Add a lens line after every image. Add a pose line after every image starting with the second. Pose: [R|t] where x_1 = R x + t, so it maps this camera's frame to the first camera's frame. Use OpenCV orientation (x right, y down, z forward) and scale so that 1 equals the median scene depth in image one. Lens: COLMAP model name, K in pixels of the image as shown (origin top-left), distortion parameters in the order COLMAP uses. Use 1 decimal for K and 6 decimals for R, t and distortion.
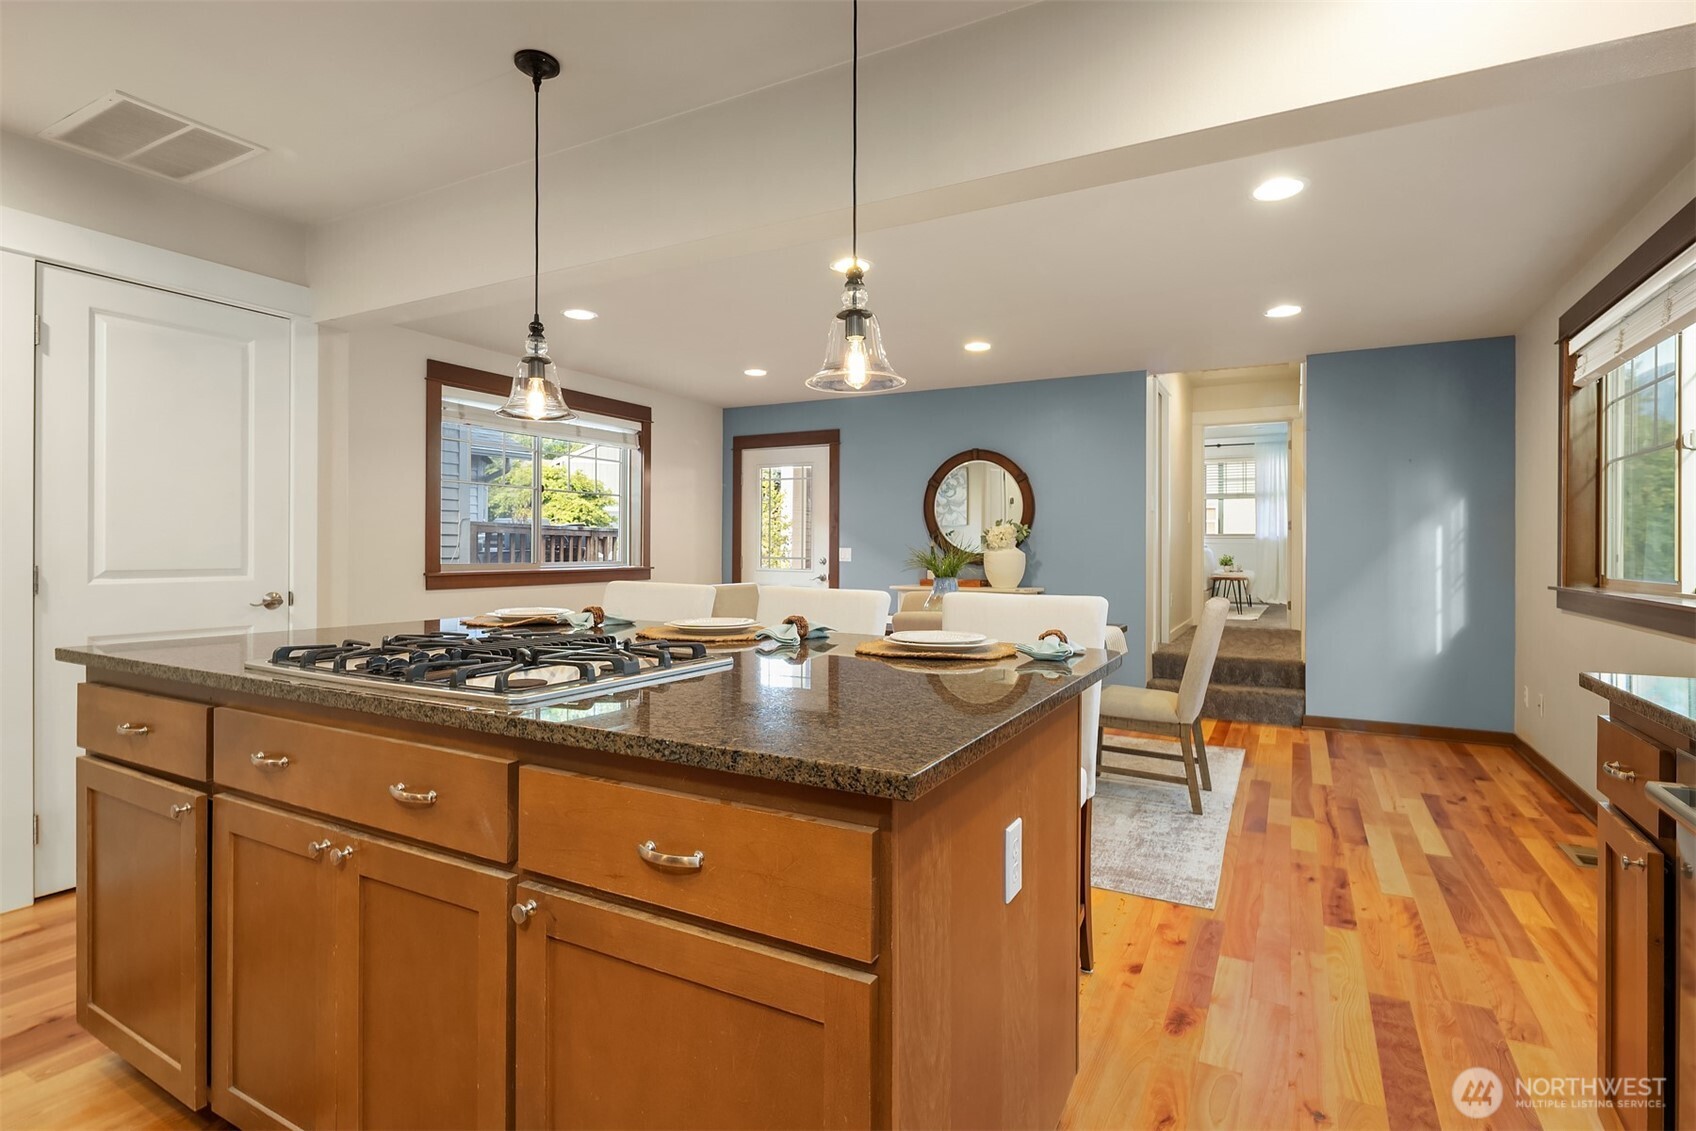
lens RADIAL K [[832.5, 0, 840.6], [0, 832.5, 543.2], [0, 0, 1]] dist [-0.000446, -0.000560]
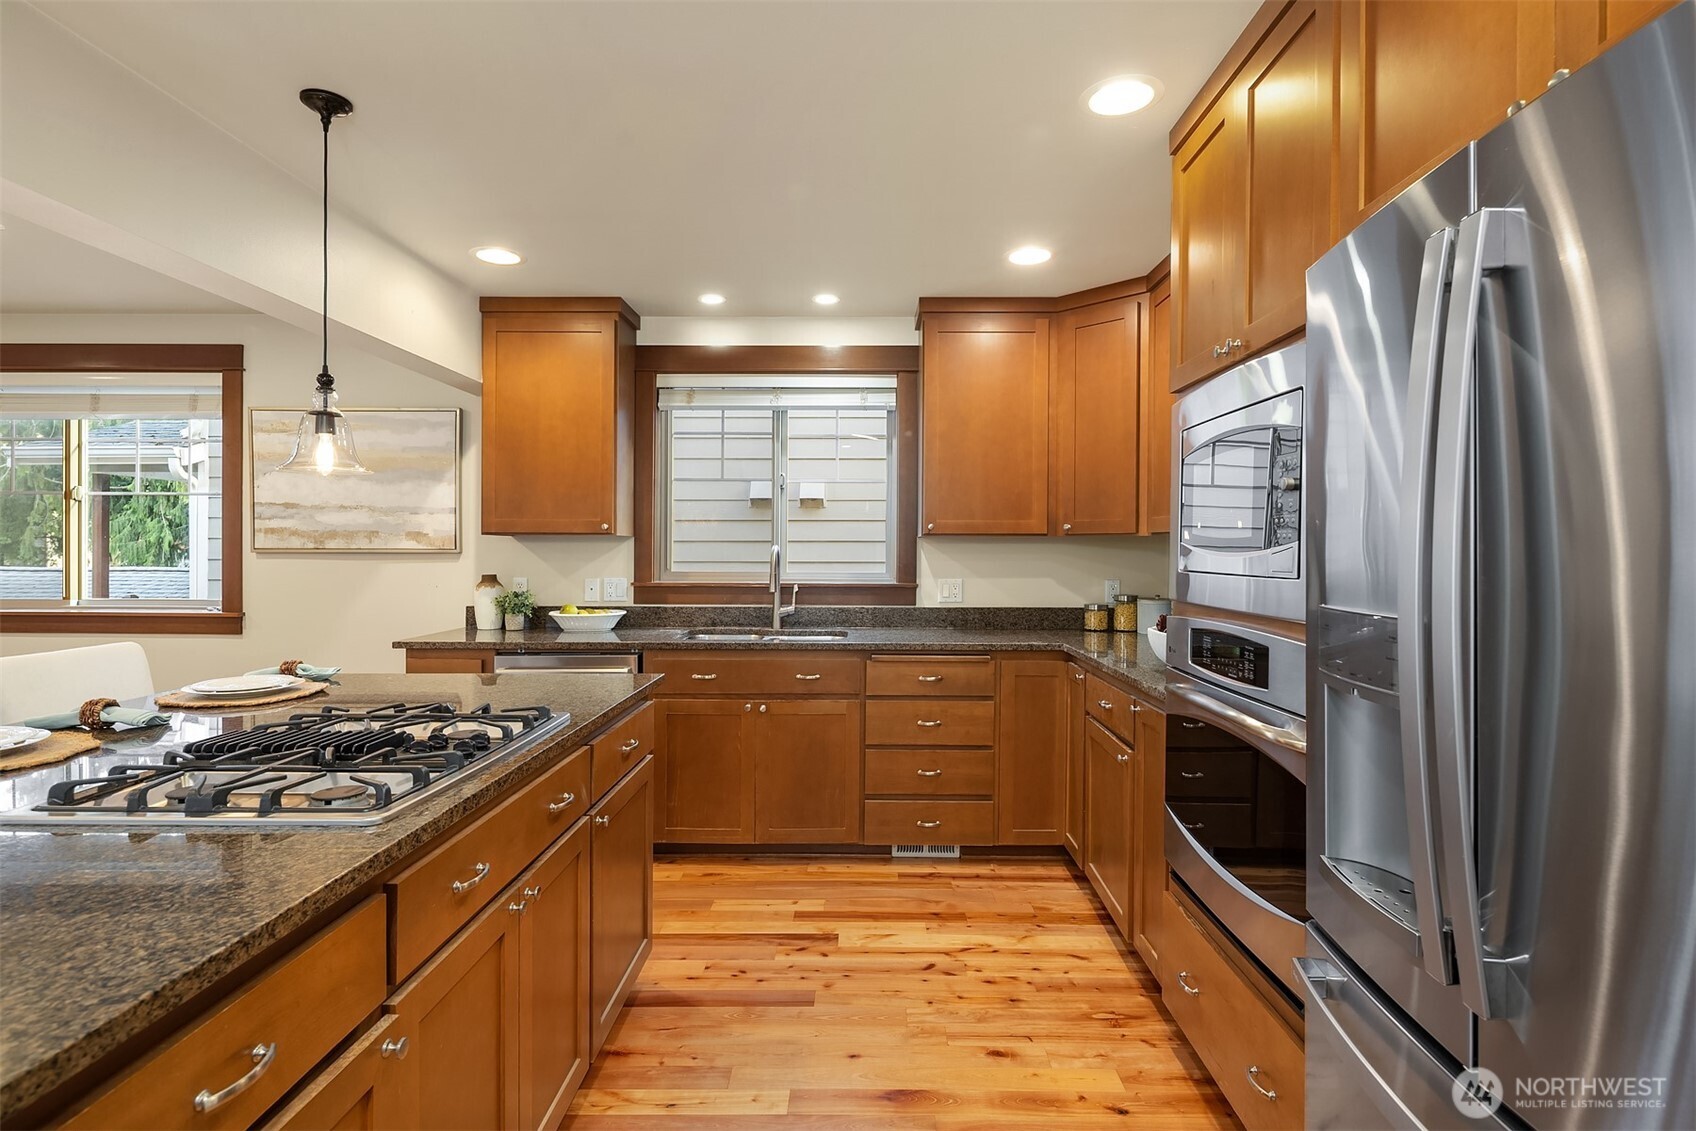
lens RADIAL K [[829.1, 0, 869.0], [0, 829.1, 553.0], [0, 0, 1]] dist [0.000837, -0.006011]
pose [[-0.478620, -0.012298, 0.877936, -0.886494], [-0.012664, 0.999895, 0.007102, -0.057109], [-0.877931, -0.007719, -0.478725, 0.551342]]
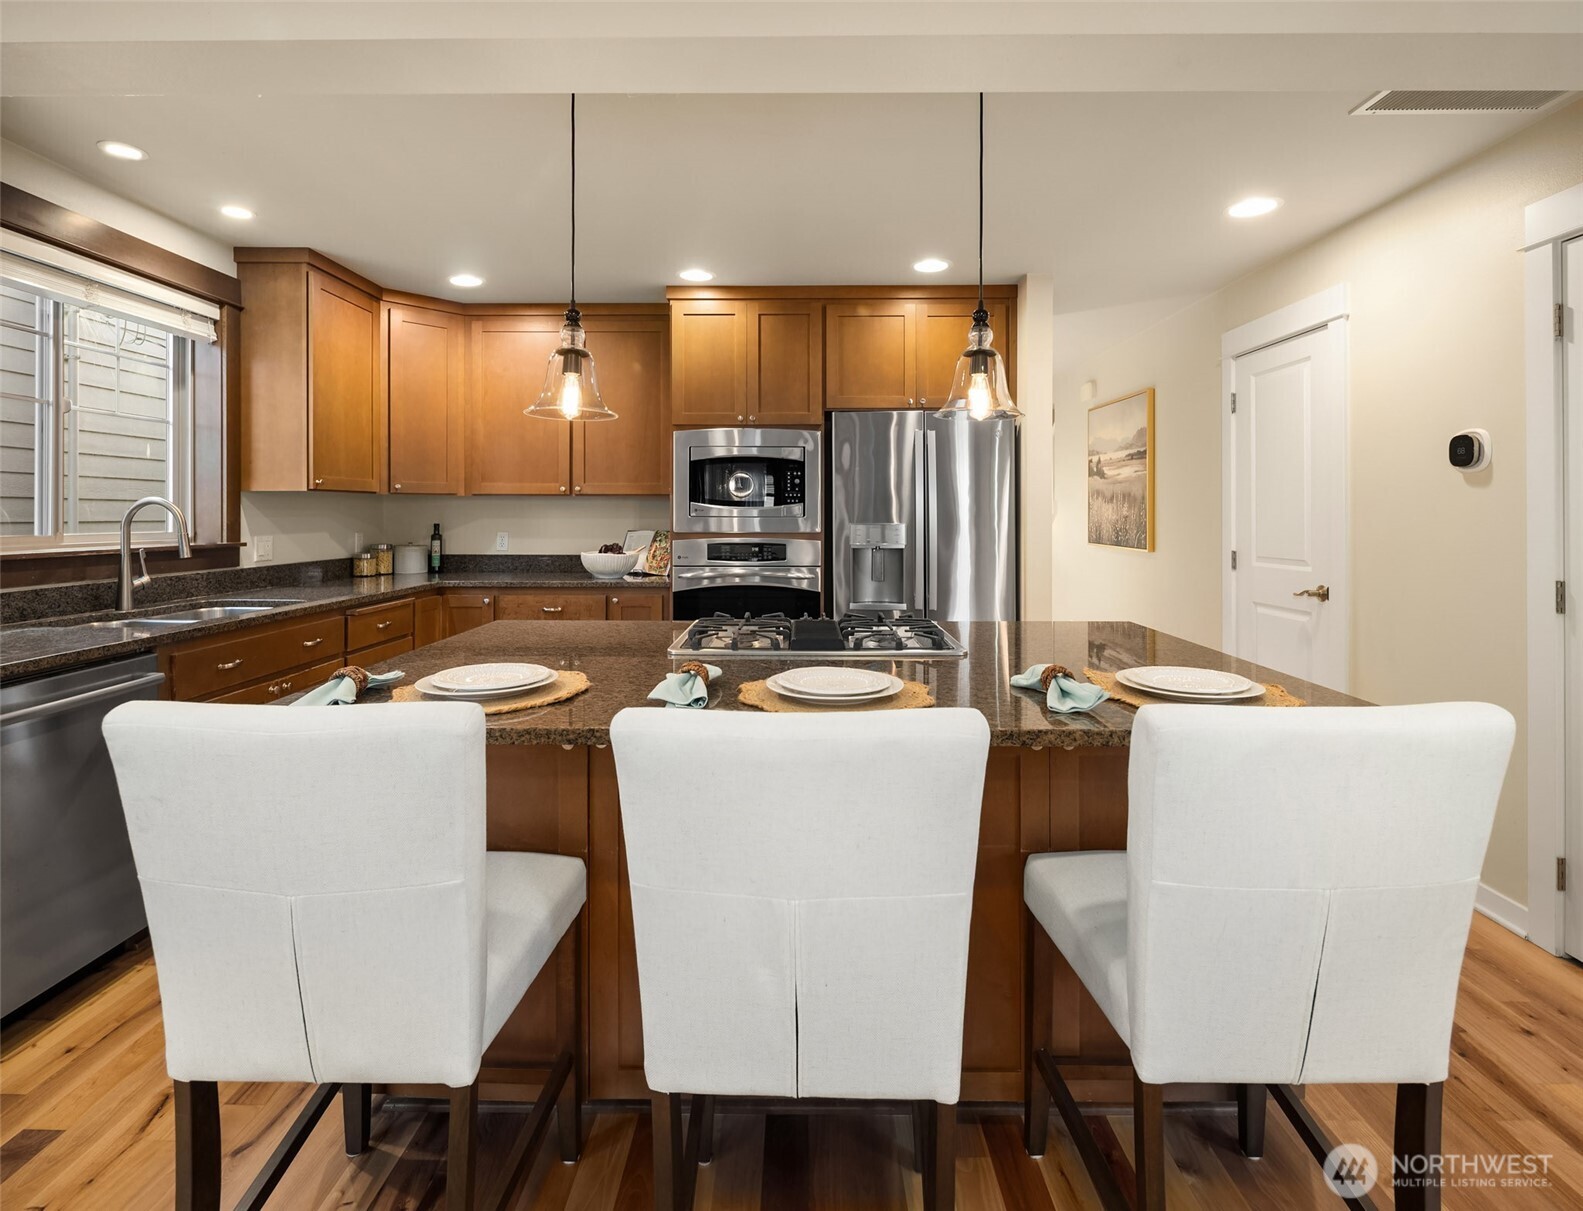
lens RADIAL K [[781.3, 0, 793.0], [0, 781.3, 509.6], [0, 0, 1]] dist [0.002873, -0.000753]
pose [[-0.883113, -0.010745, -0.469038, 0.152651], [-0.004431, 0.999884, -0.014565, -0.031833], [0.469140, -0.010784, -0.883058, 1.285239]]
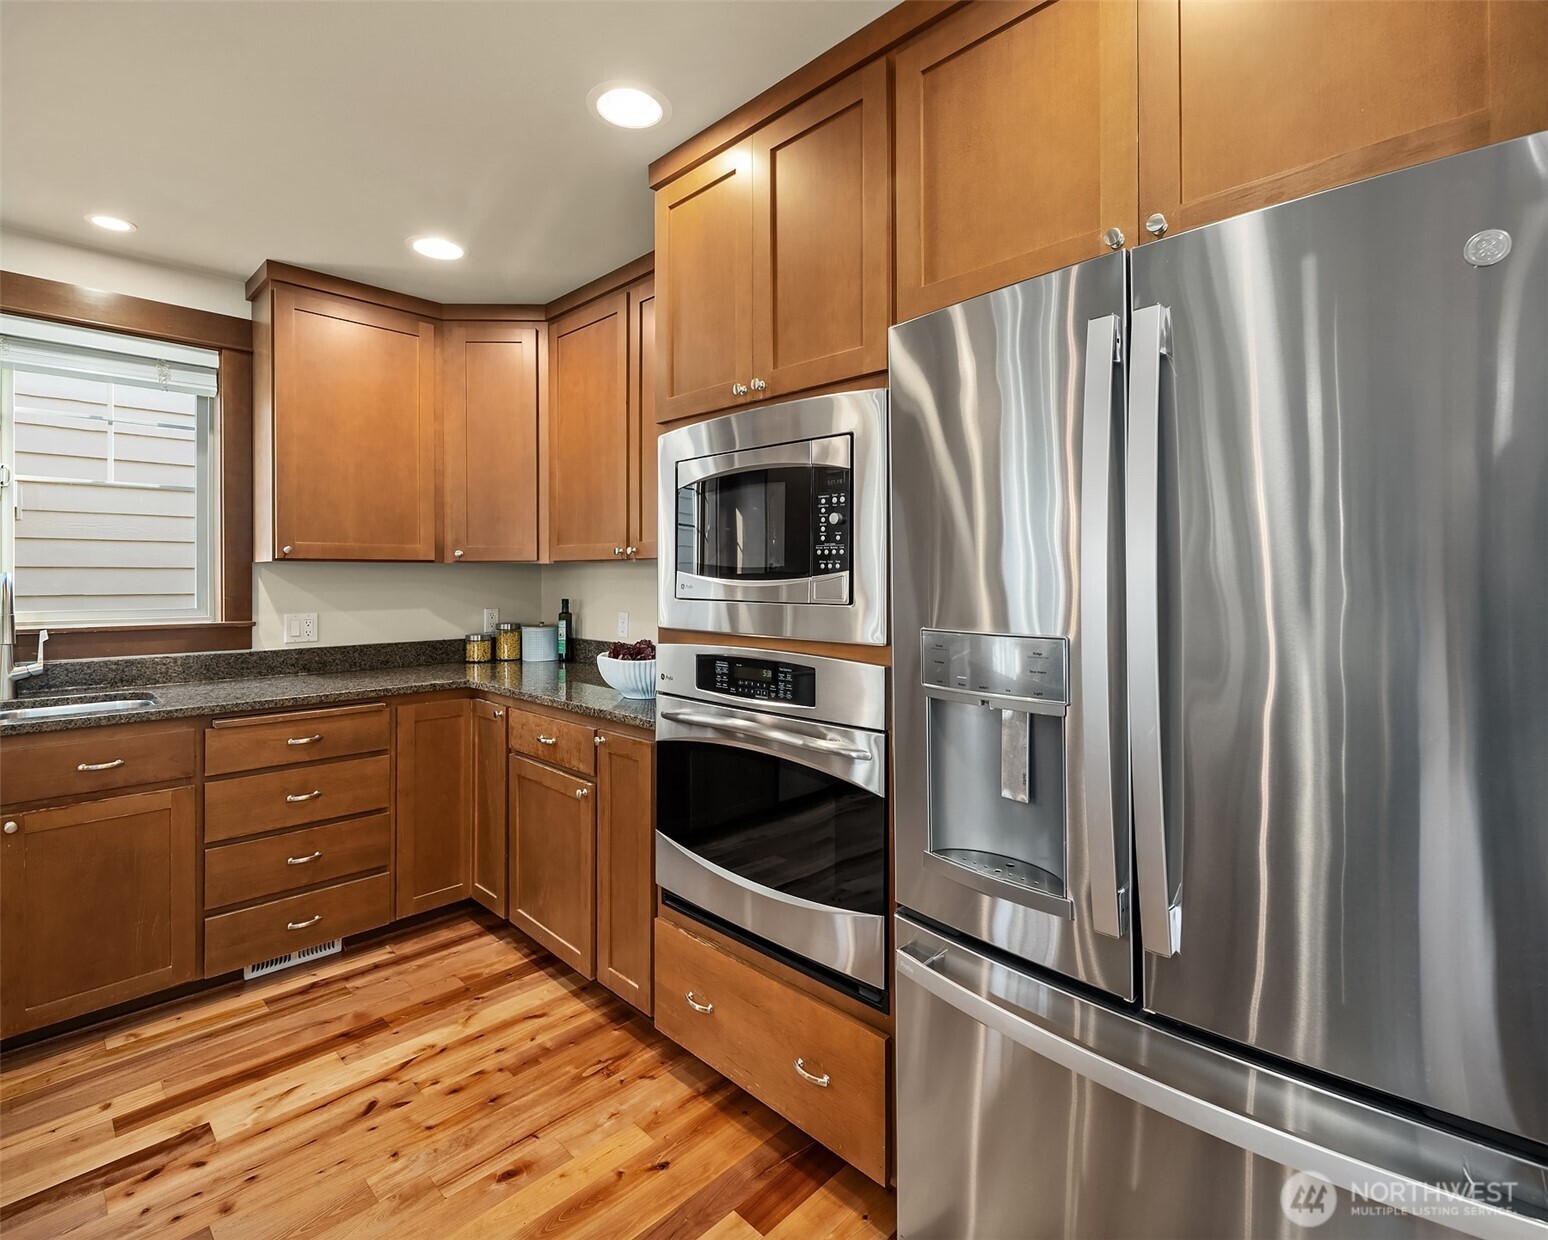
lens RADIAL K [[758.5, 0, 773.2], [0, 758.5, 577.0], [0, 0, 1]] dist [-0.000326, -0.002429]
pose [[-0.961659, -0.006669, 0.274165, -0.631349], [-0.008187, 0.999957, -0.004395, -0.056840], [-0.274124, -0.006471, -0.961673, 0.592984]]
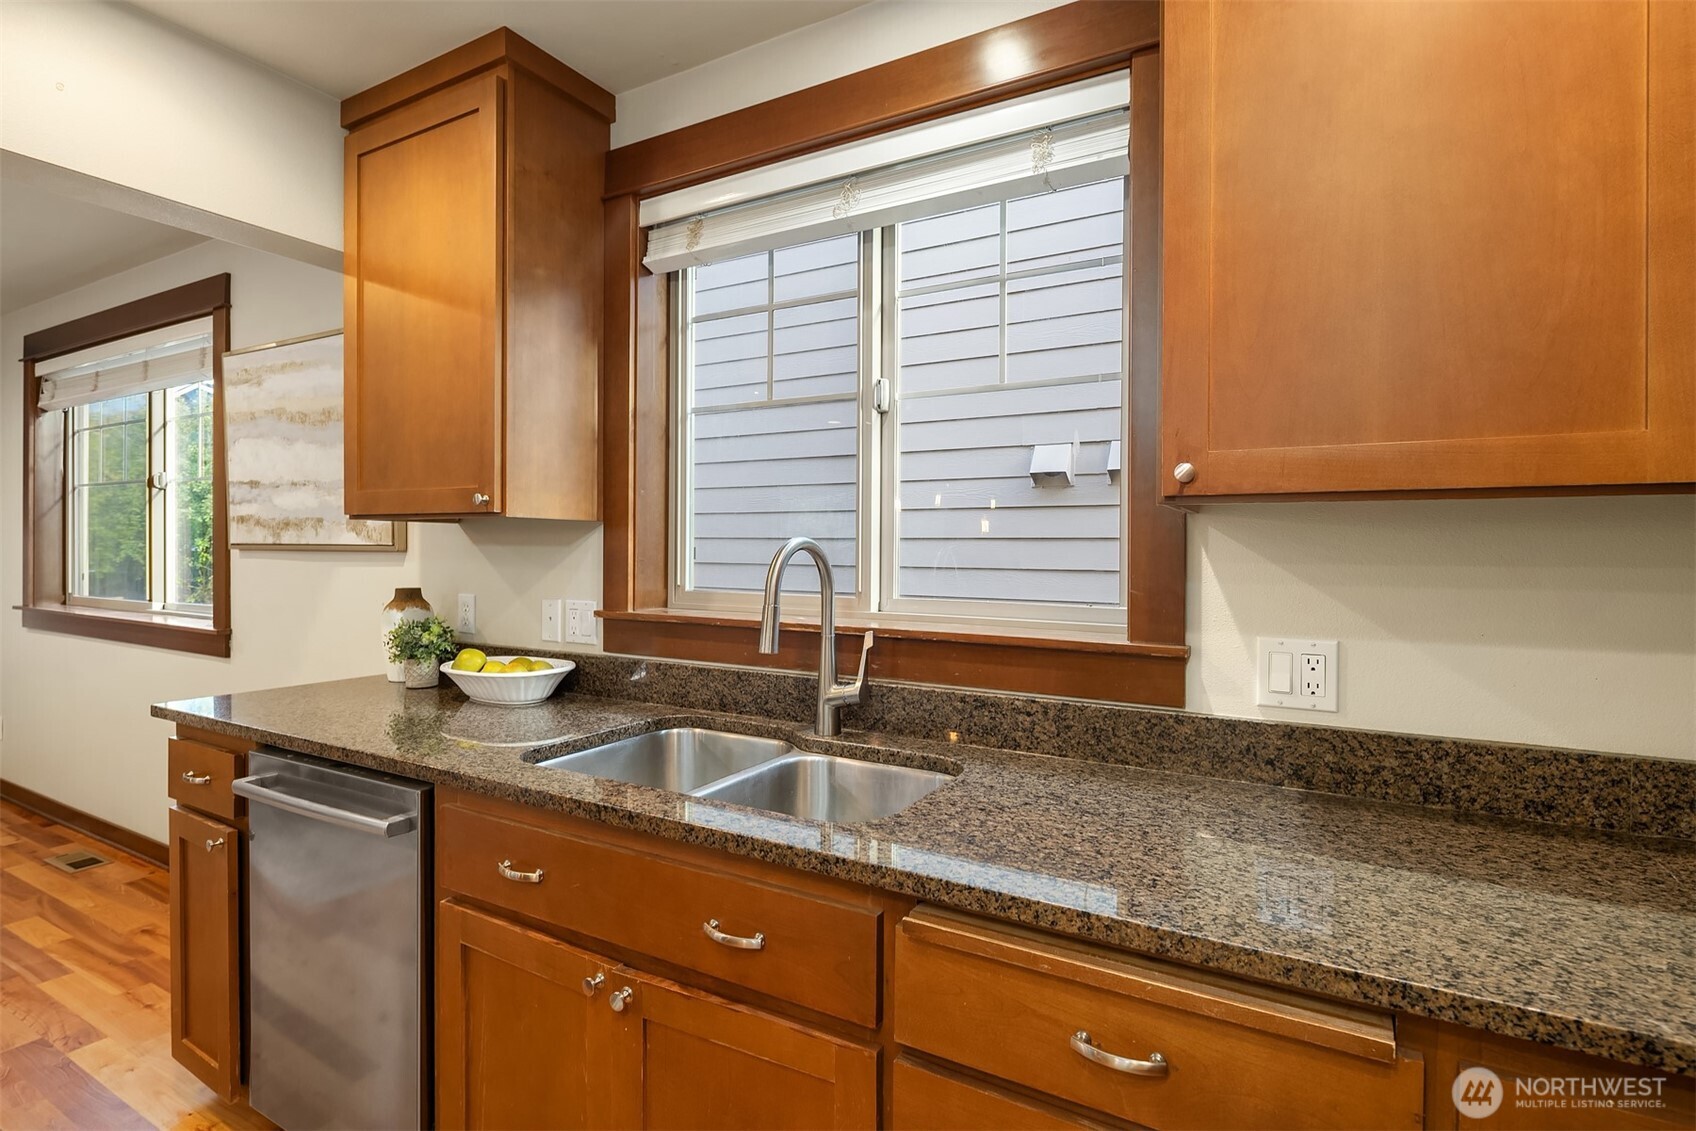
lens RADIAL K [[842.7, 0, 842.1], [0, 842.7, 548.0], [0, 0, 1]] dist [0.001479, -0.000902]
pose [[0.027480, -0.007719, 0.999593, -0.176252], [-0.013779, 0.999872, 0.008100, -0.055543], [-0.999527, -0.013996, 0.027370, -0.017389]]
